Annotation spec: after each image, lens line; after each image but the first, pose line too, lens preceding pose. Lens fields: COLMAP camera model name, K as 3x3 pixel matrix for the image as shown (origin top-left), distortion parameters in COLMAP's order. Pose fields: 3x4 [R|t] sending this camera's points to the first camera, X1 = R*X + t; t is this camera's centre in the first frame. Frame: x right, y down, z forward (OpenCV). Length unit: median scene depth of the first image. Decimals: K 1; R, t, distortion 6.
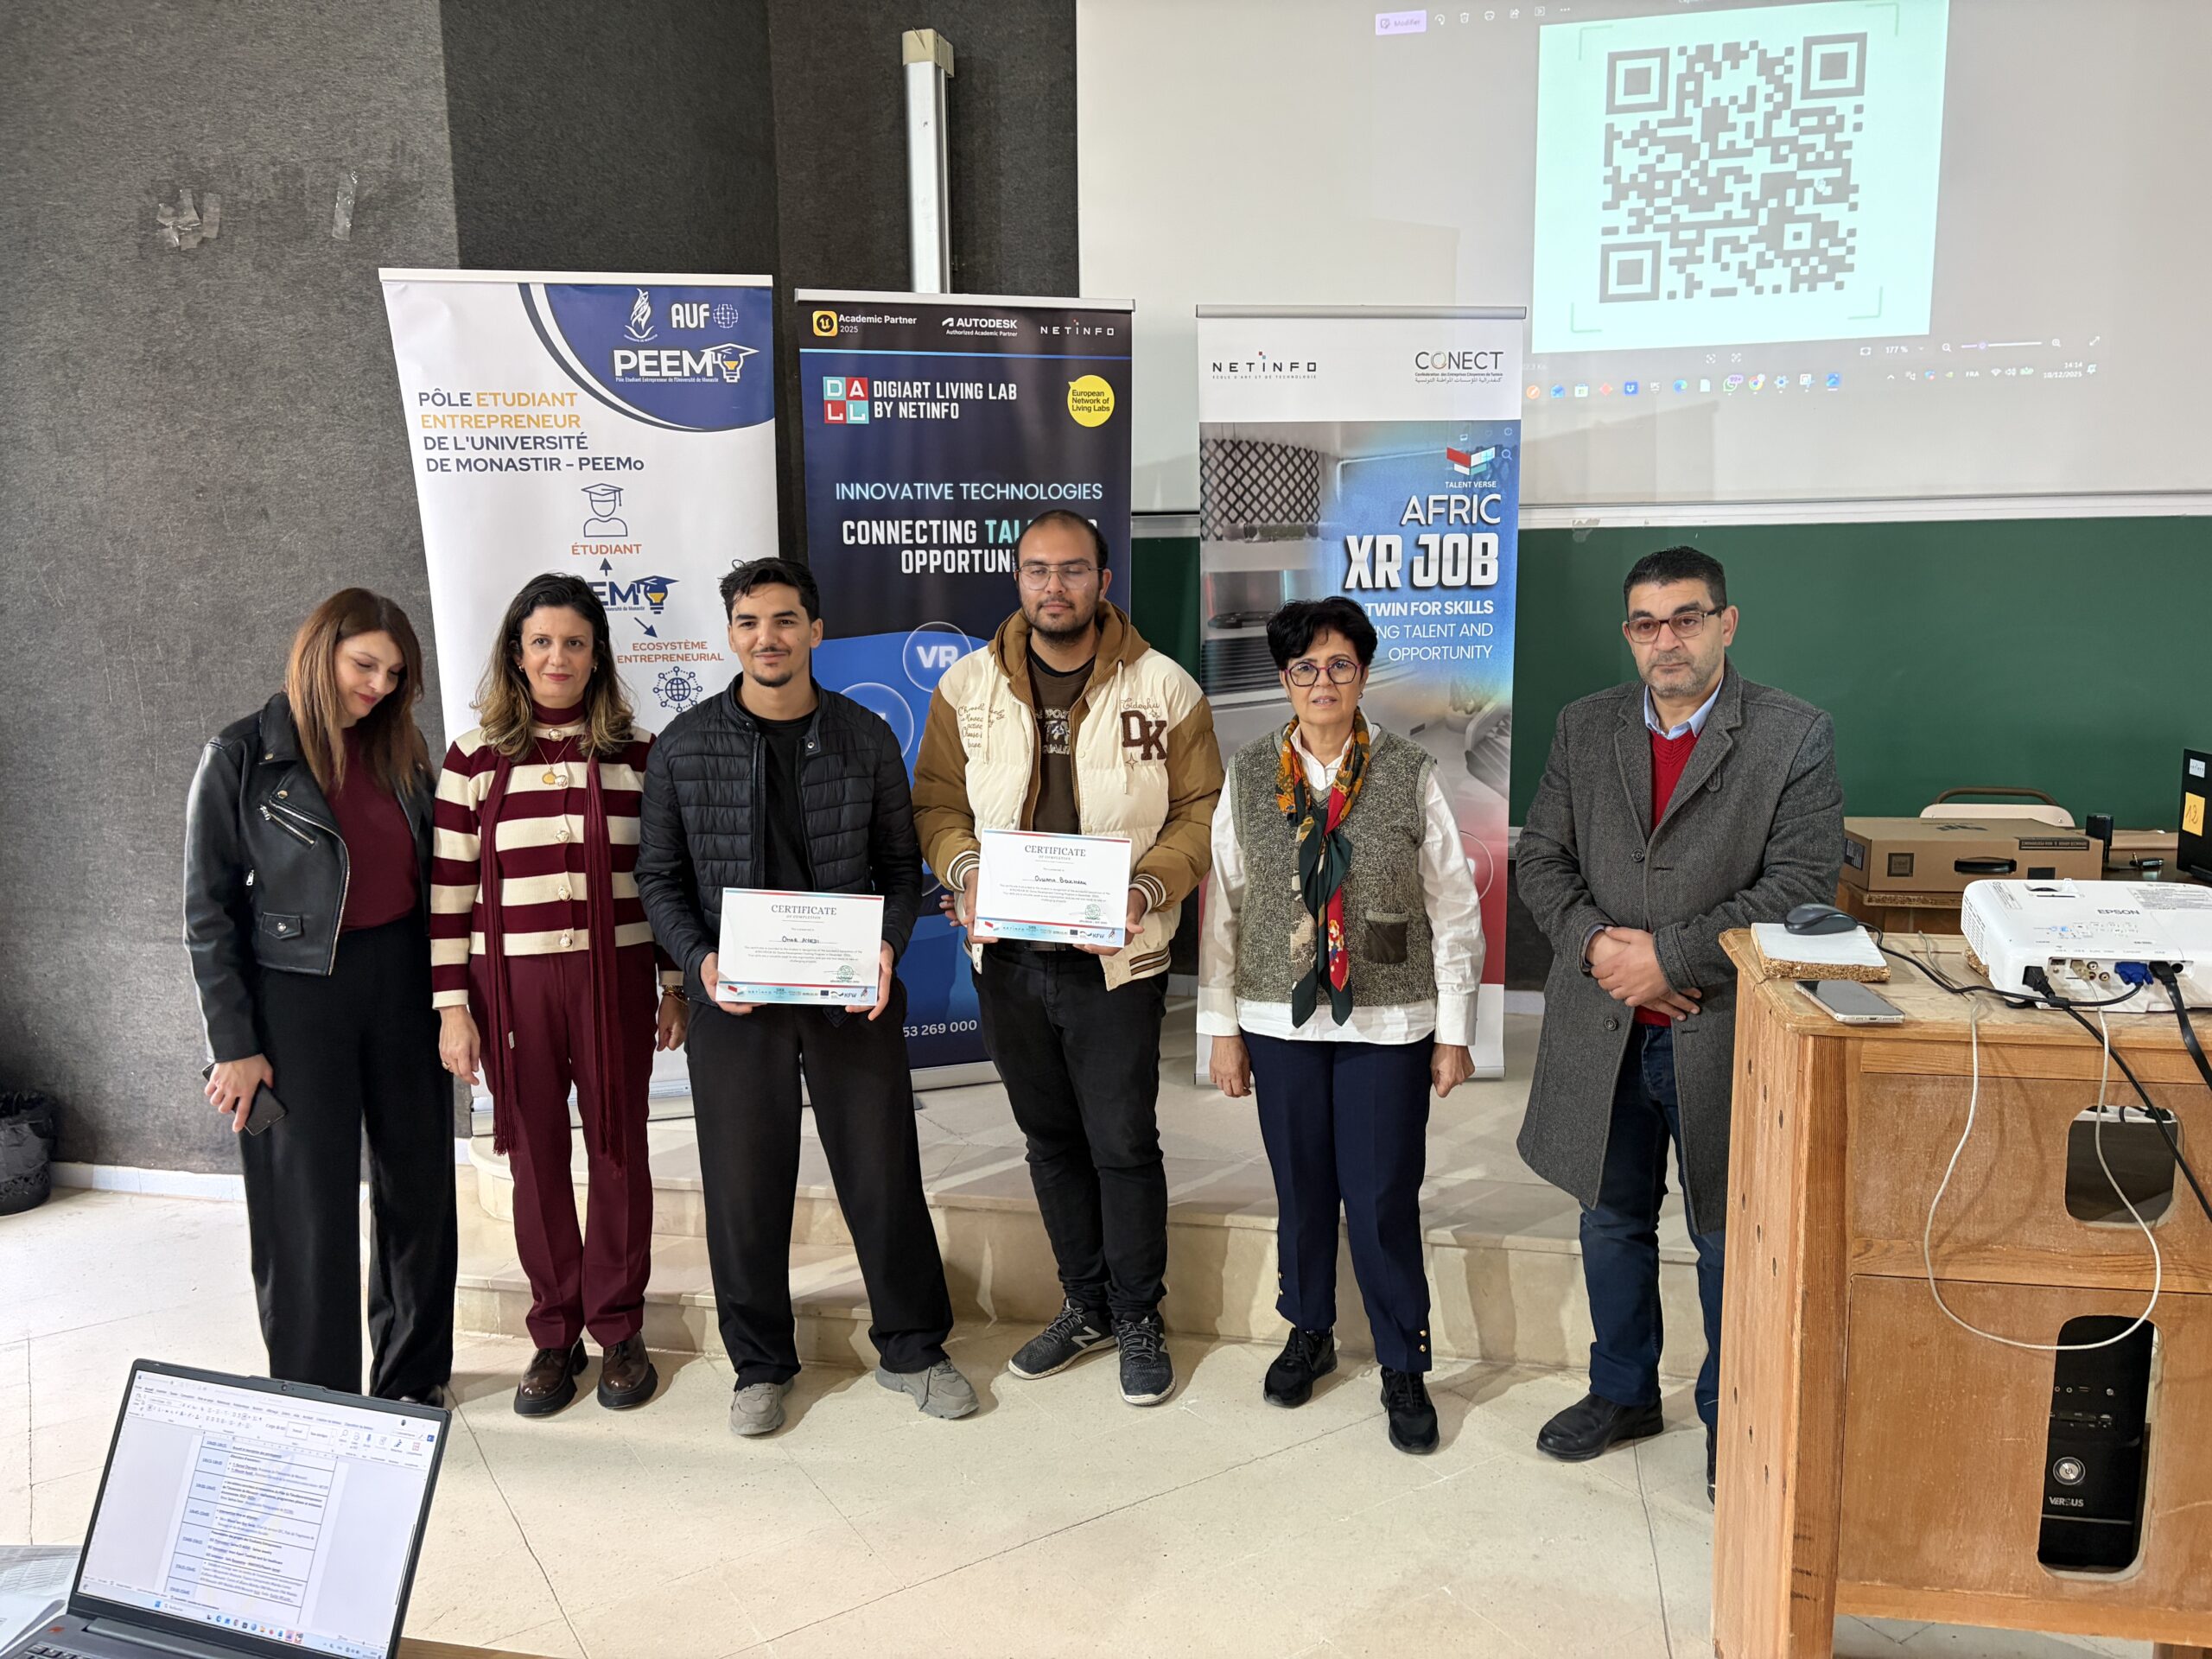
lens RADIAL K [[1581.2, 0, 1107.2], [0, 1581.2, 834.4], [0, 0, 1]] dist [0.042390, -0.035372]
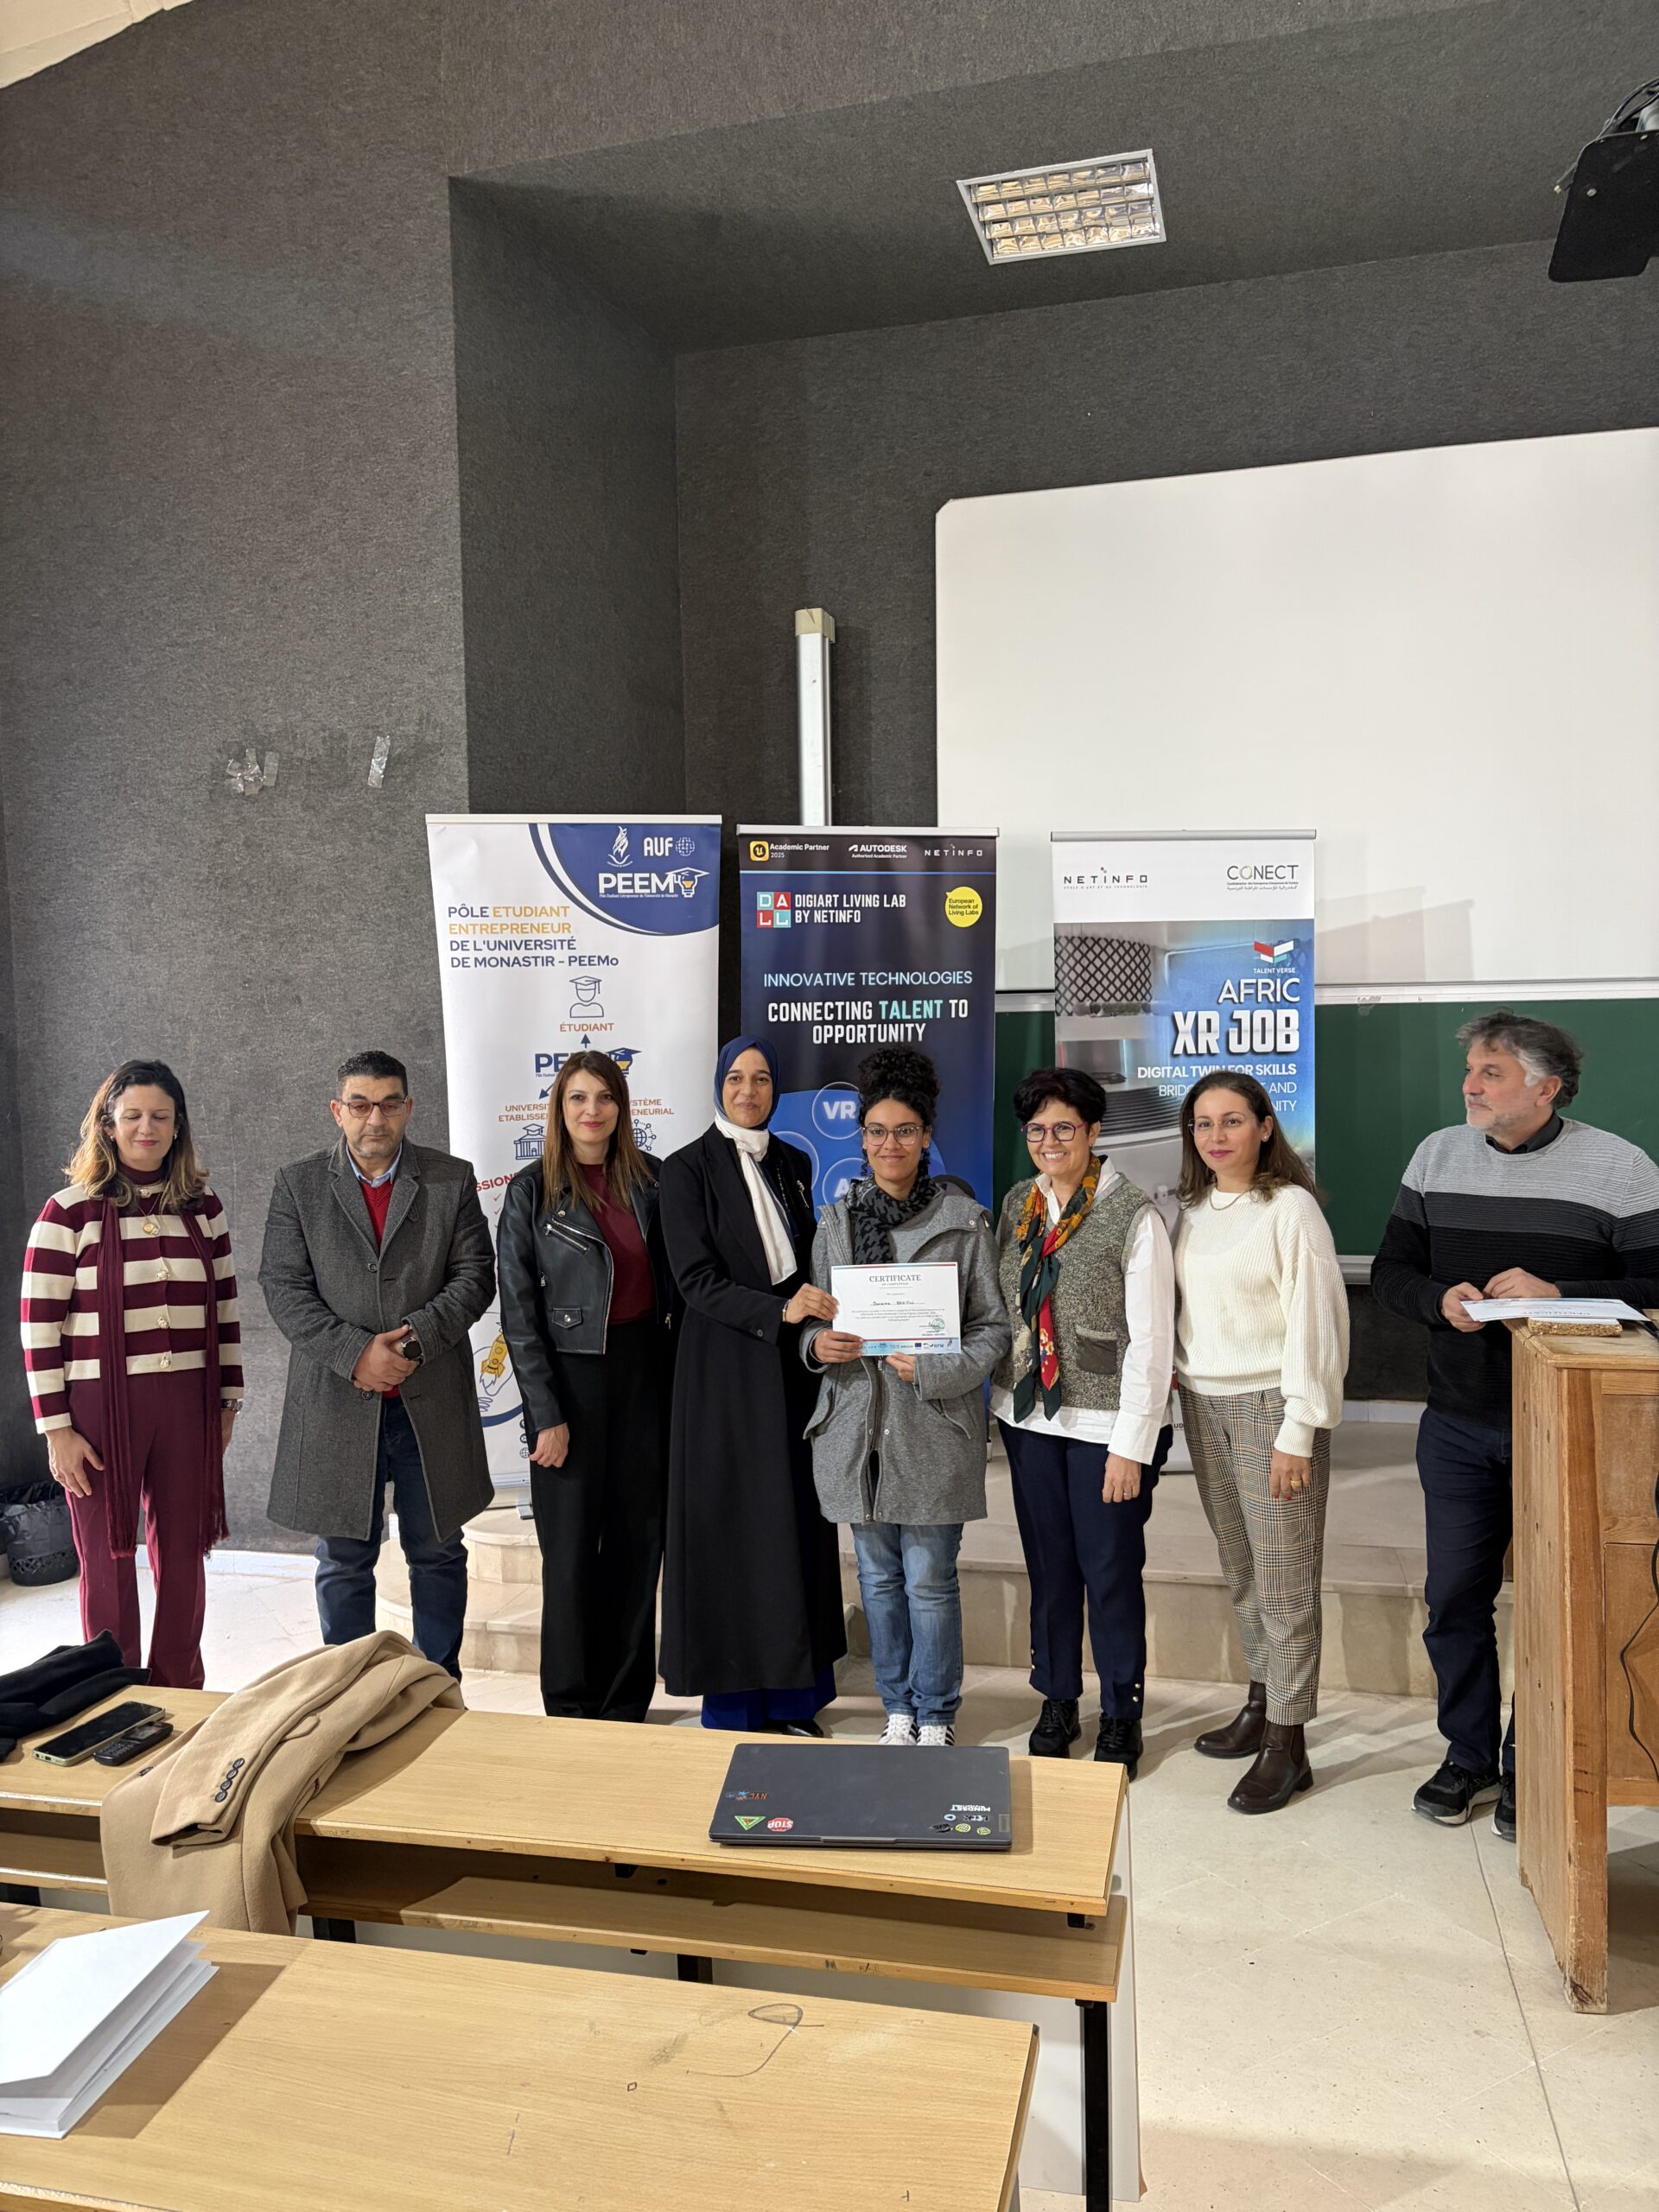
lens RADIAL K [[1587.4, 0, 835.1], [0, 1587.4, 1121.5], [0, 0, 1]] dist [0.072933, -0.079917]
pose [[0.999774, -0.003284, -0.021003, -0.086377], [0.000998, 0.994157, -0.107942, 0.028980], [0.021235, 0.107897, 0.993935, -0.223478]]
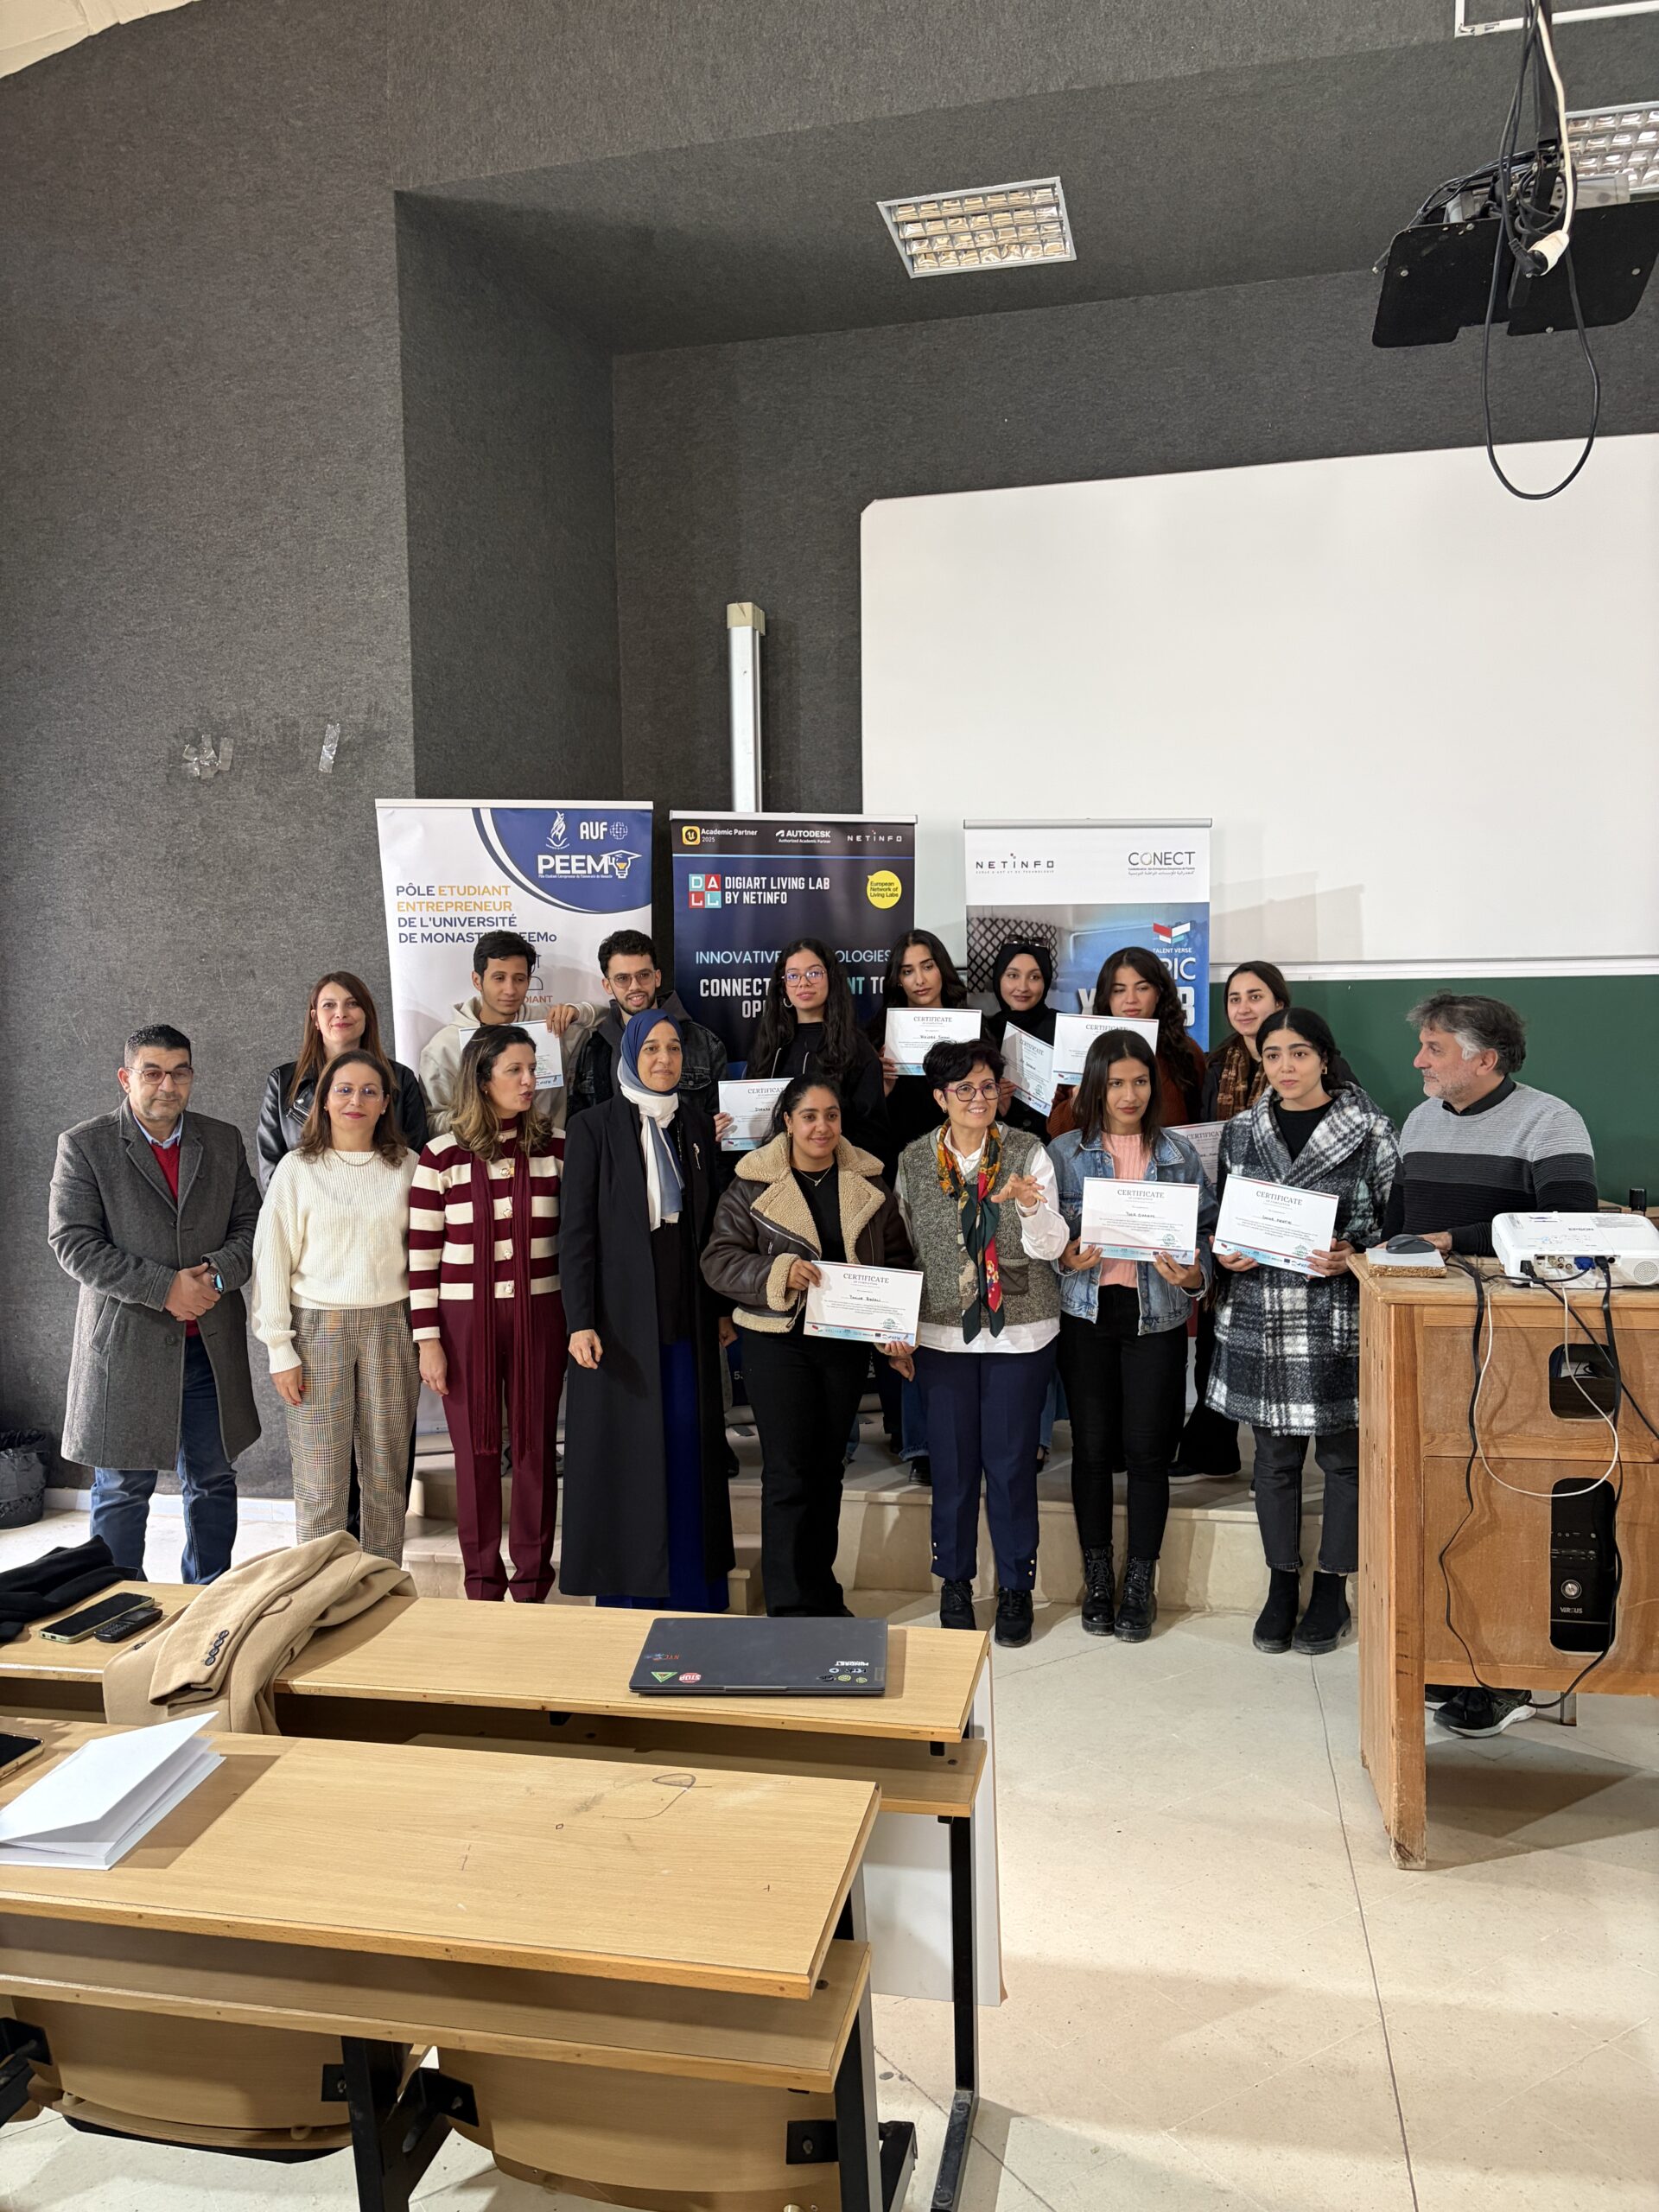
lens RADIAL K [[1586.7, 0, 822.9], [0, 1586.7, 1120.0], [0, 0, 1]] dist [0.075212, -0.082282]
pose [[0.999982, -0.001879, 0.005782, -0.069825], [0.002410, 0.995638, -0.093274, 0.043169], [-0.005581, 0.093286, 0.995624, -0.305286]]
